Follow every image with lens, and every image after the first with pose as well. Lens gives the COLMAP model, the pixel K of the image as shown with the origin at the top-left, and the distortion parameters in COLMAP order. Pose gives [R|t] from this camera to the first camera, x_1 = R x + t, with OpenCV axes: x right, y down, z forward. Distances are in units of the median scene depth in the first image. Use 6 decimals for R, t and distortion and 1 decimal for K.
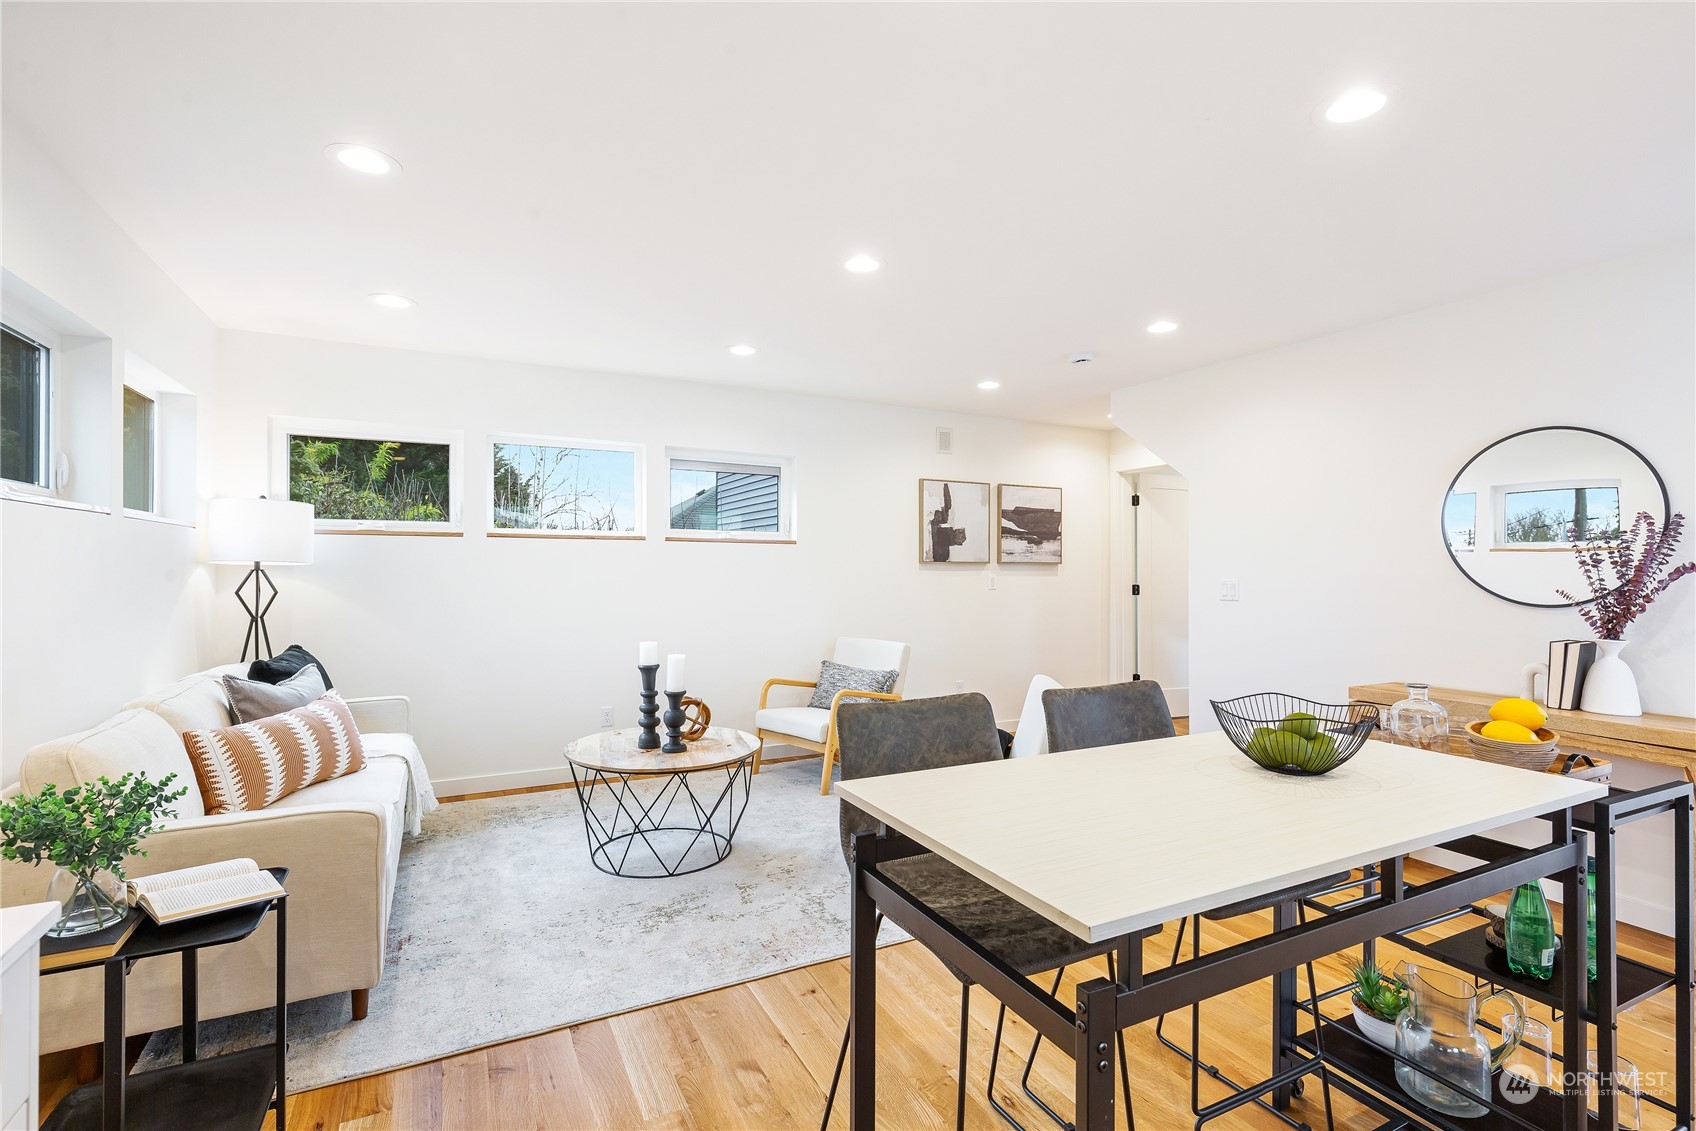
lens RADIAL K [[763.8, 0, 857.4], [0, 763.8, 573.9], [0, 0, 1]] dist [0.003370, -0.001865]
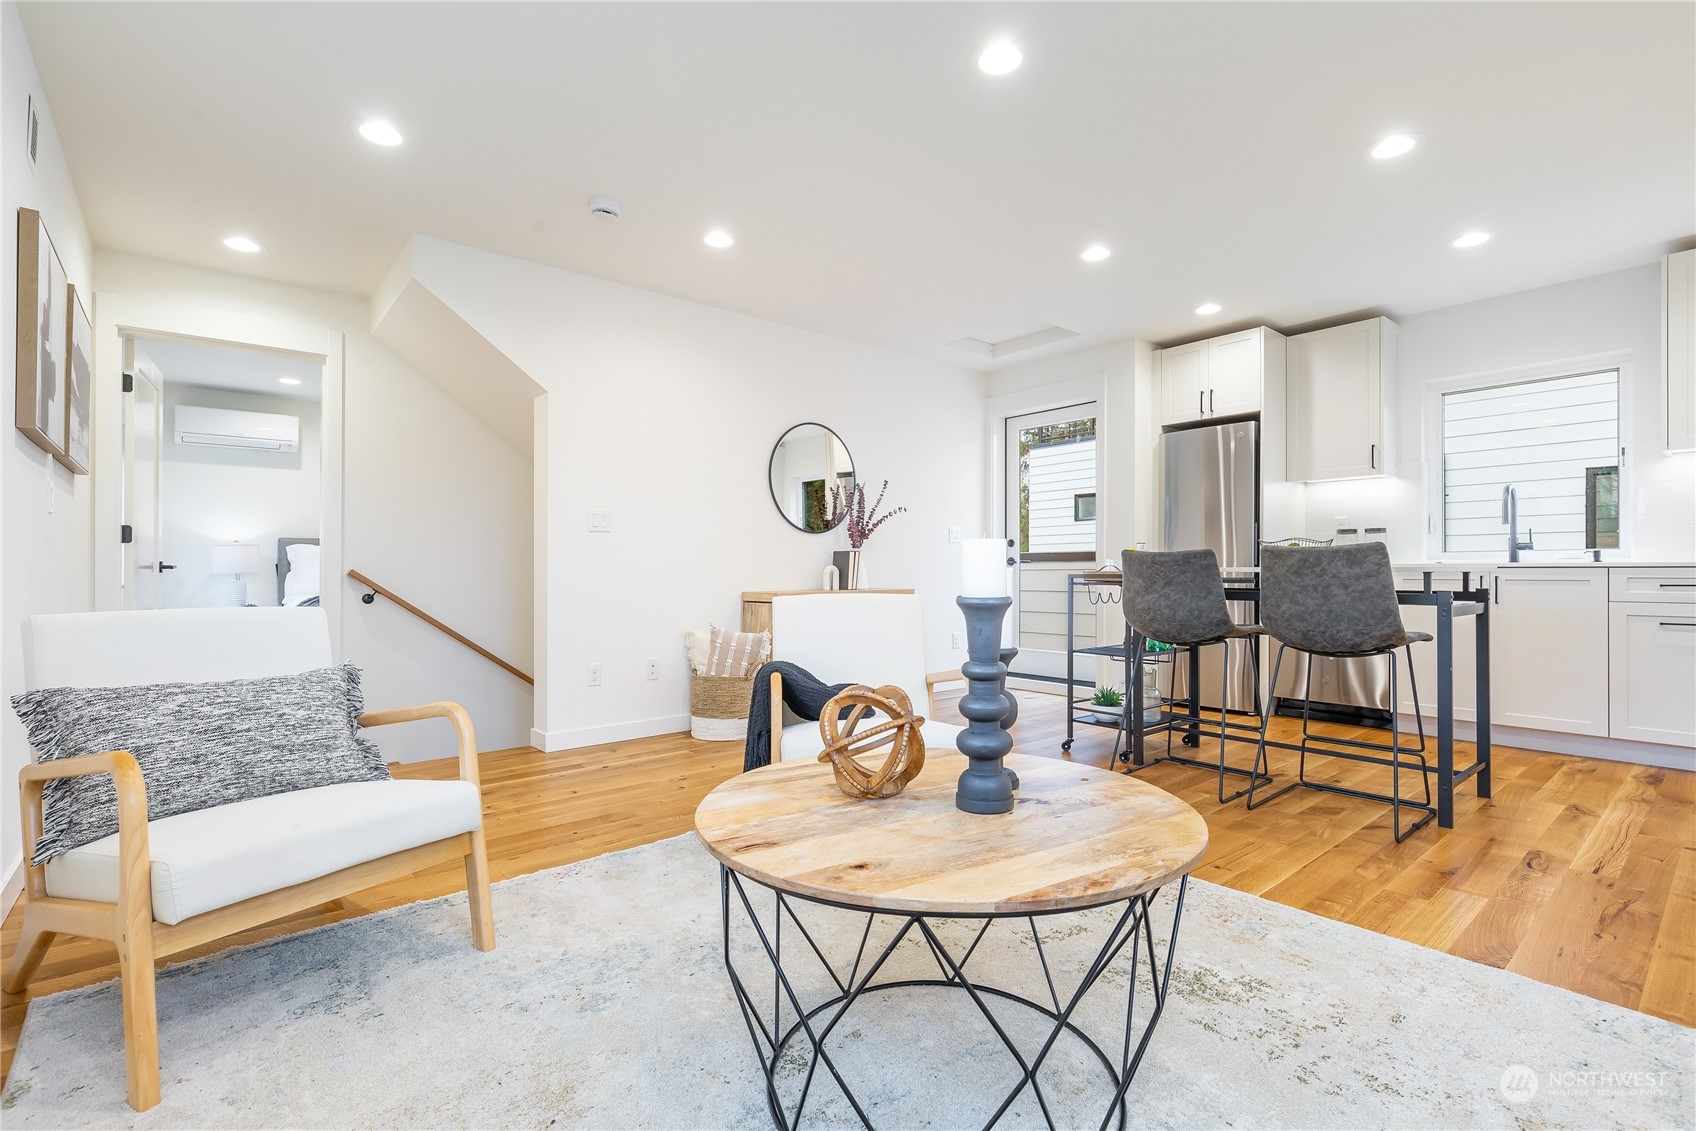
lens RADIAL K [[763.8, 0, 843.9], [0, 763.8, 577.5], [0, 0, 1]] dist [0.003370, -0.001865]
pose [[-0.223947, -0.011477, 0.974534, -0.600989], [0.011062, 0.999836, 0.014318, 0.094718], [-0.974539, 0.013987, -0.223783, 1.072509]]
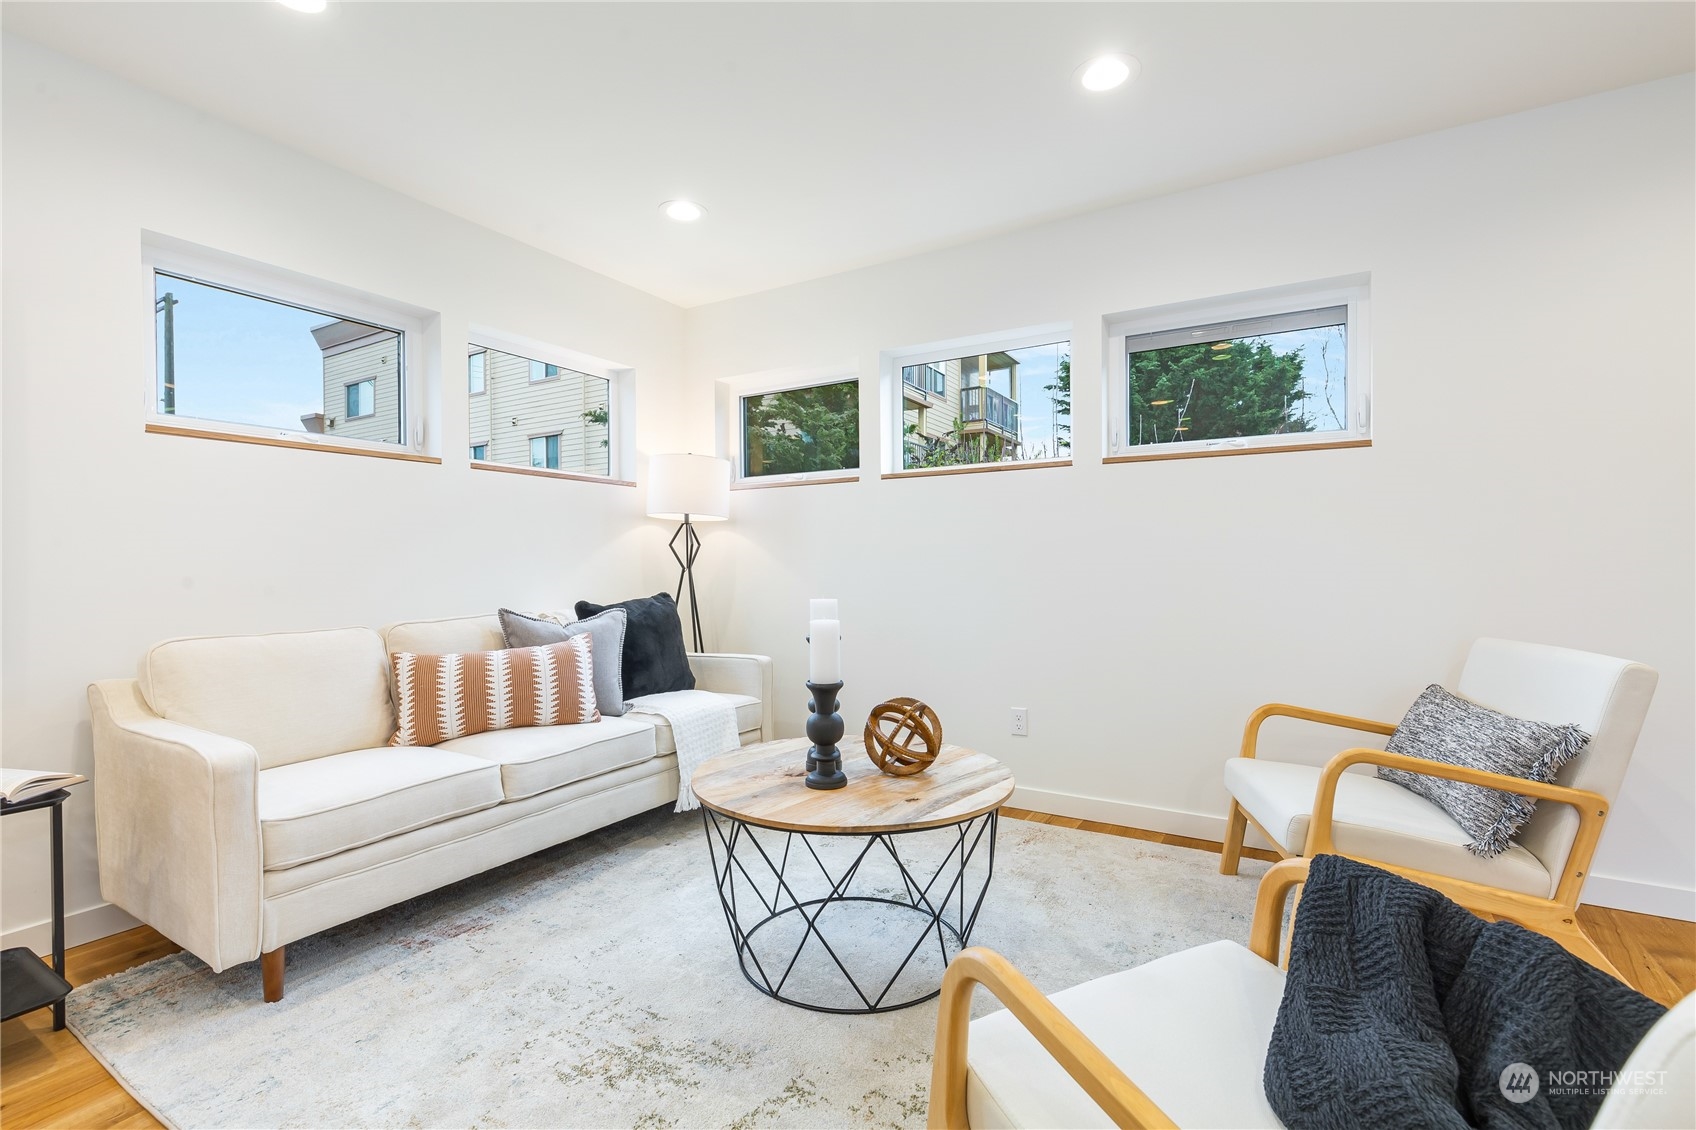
lens RADIAL K [[763.8, 0, 844.1], [0, 763.8, 568.2], [0, 0, 1]] dist [0.003370, -0.001865]
pose [[0.520570, -0.005059, -0.853804, 0.237556], [0.001420, 0.999986, -0.005060, 0.062108], [0.853818, 0.001421, 0.520570, 0.631544]]
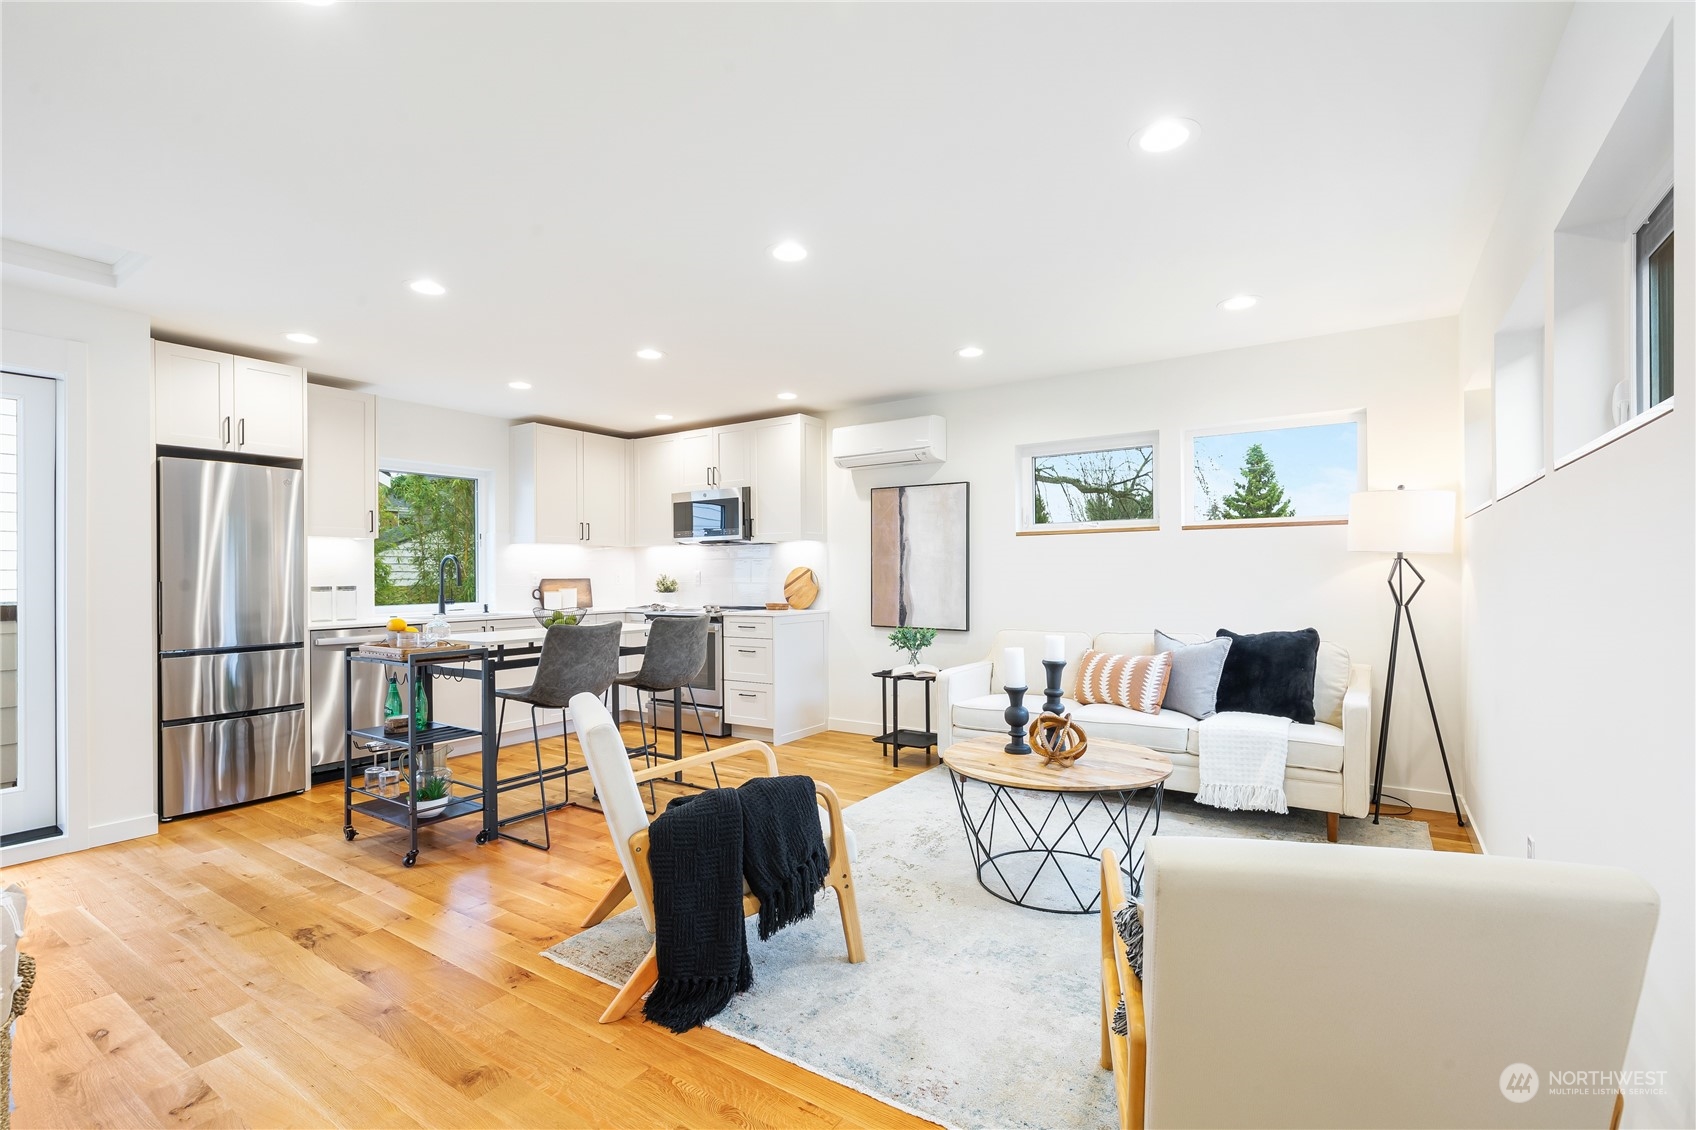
lens RADIAL K [[763.8, 0, 850.7], [0, 763.8, 569.9], [0, 0, 1]] dist [0.003370, -0.001865]
pose [[-0.877413, -0.001139, -0.479735, 0.345750], [-0.001673, 0.999998, 0.000686, 0.007885], [0.479733, 0.001405, -0.877413, 1.554489]]
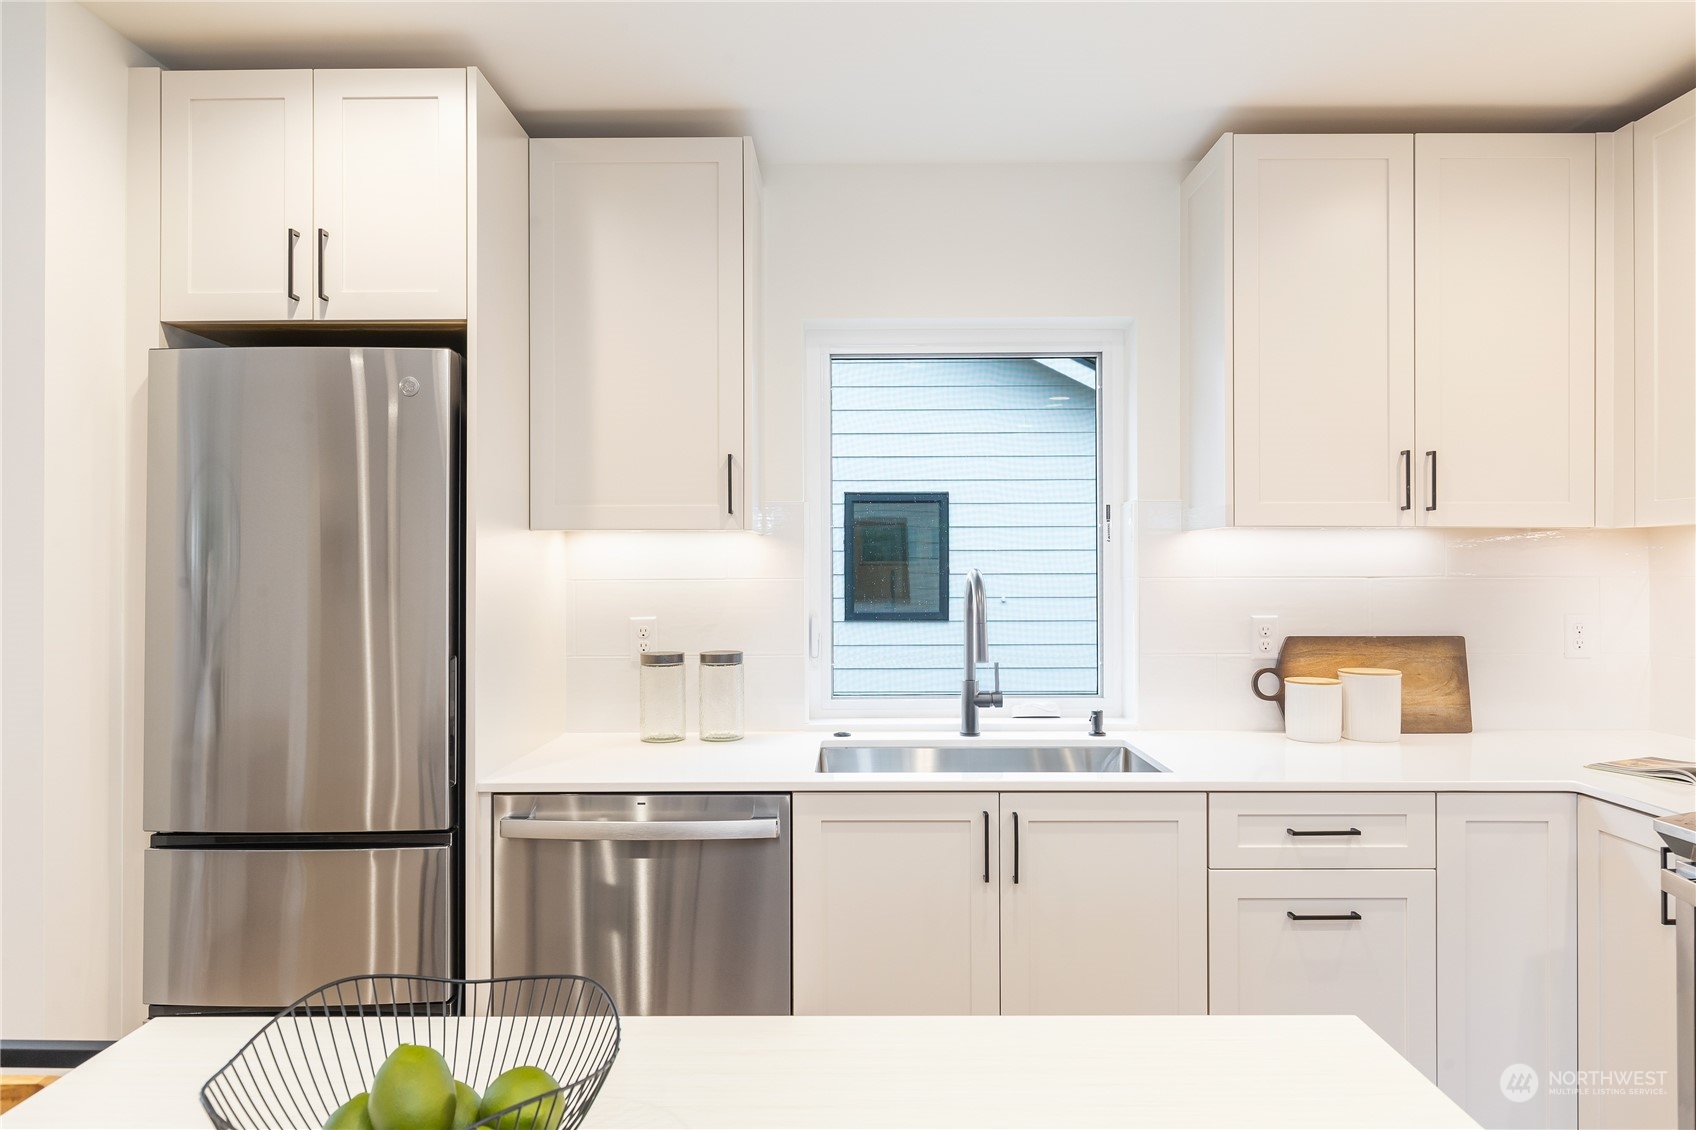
lens RADIAL K [[1064.1, 0, 849.2], [0, 1064.1, 557.8], [0, 0, 1]] dist [0.000708, 0.005964]
pose [[-0.887547, 0.003256, 0.460707, 0.048467], [0.002865, 0.999995, -0.001548, -0.027629], [-0.460709, -0.000054, -0.887551, 0.516551]]
